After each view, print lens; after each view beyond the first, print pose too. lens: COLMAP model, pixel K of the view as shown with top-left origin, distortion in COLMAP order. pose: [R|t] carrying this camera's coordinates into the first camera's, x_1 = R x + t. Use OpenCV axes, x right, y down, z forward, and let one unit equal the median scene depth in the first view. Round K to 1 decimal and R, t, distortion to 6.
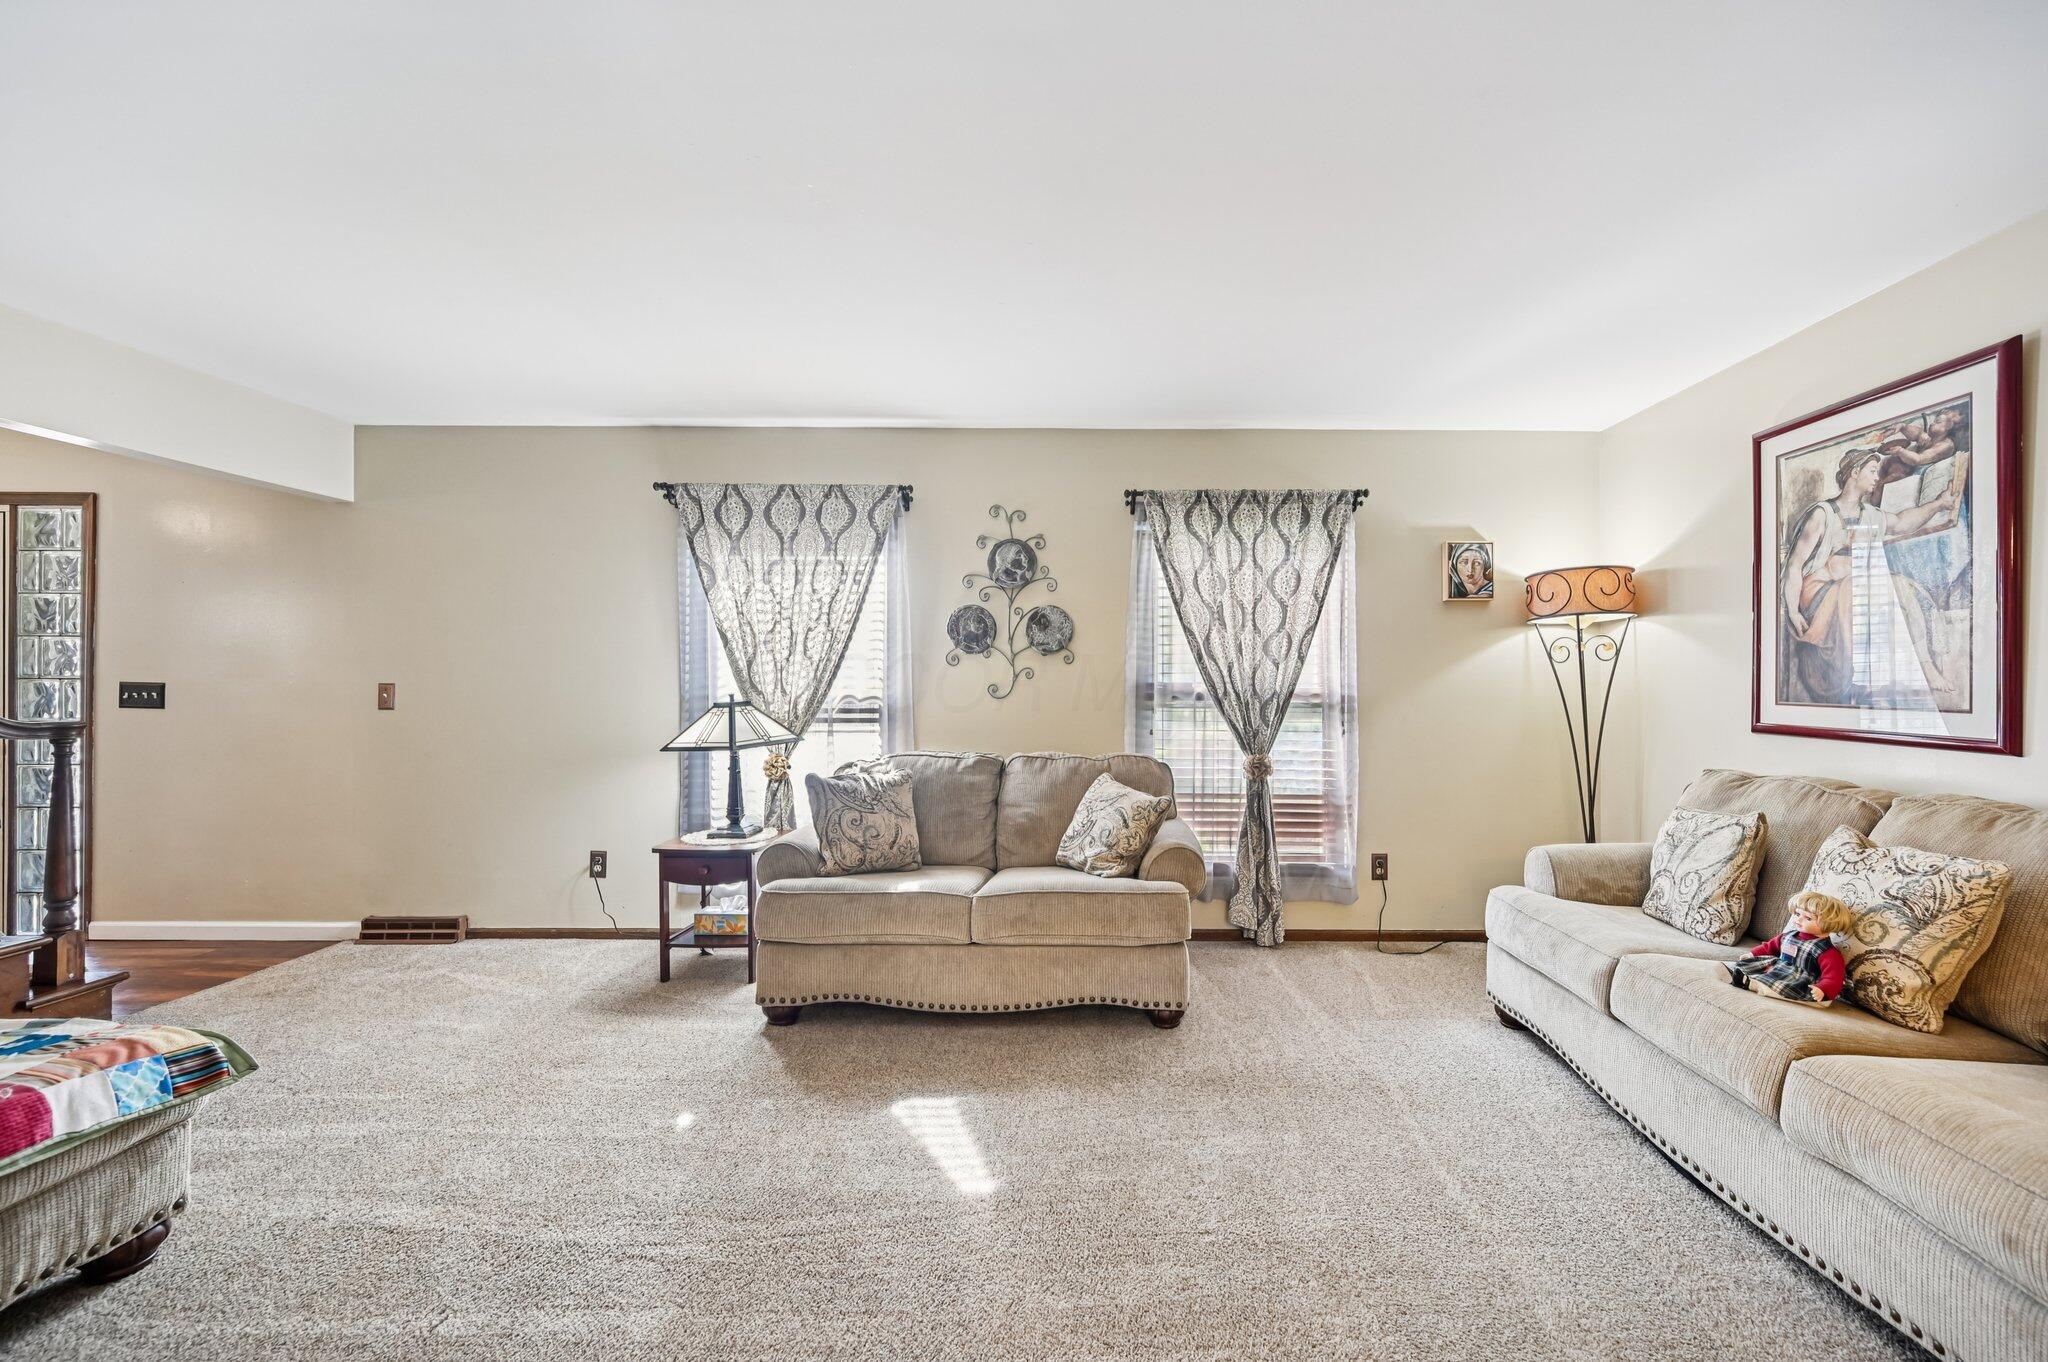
lens RADIAL K [[870.4, 0, 1030.7], [0, 870.4, 677.8], [0, 0, 1]] dist [0.004862, 0.000397]
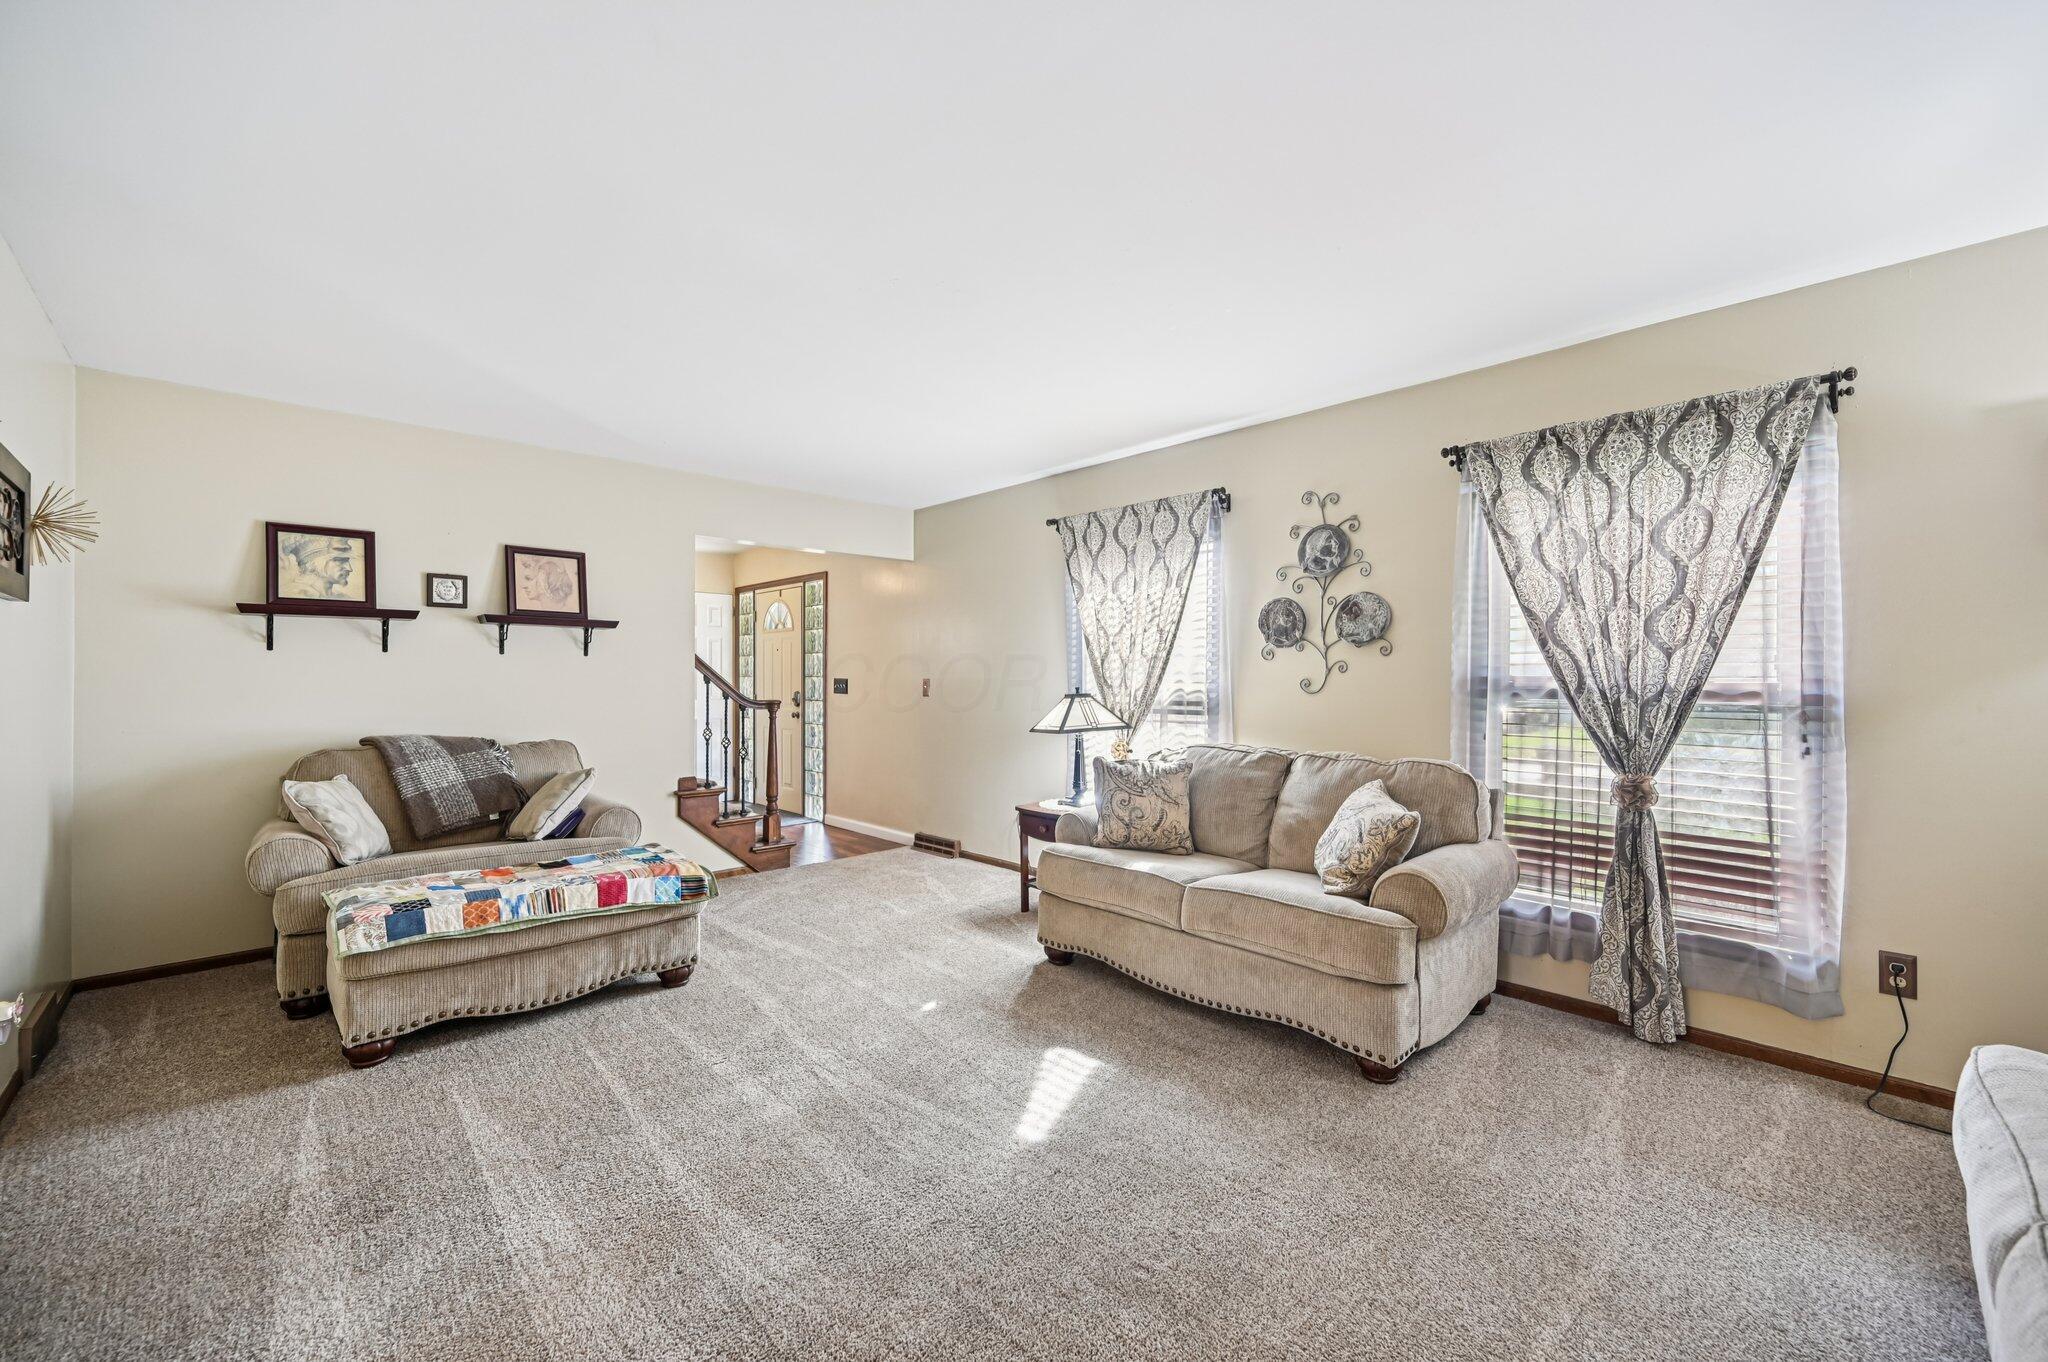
lens RADIAL K [[797.7, 0, 1022.3], [0, 797.7, 676.3], [0, 0, 1]] dist [0.001737, 0.000416]
pose [[0.698208, -0.004270, -0.715882, 0.380246], [0.006432, 0.999979, 0.000309, 0.002402], [0.715866, -0.004820, 0.698221, 0.166866]]
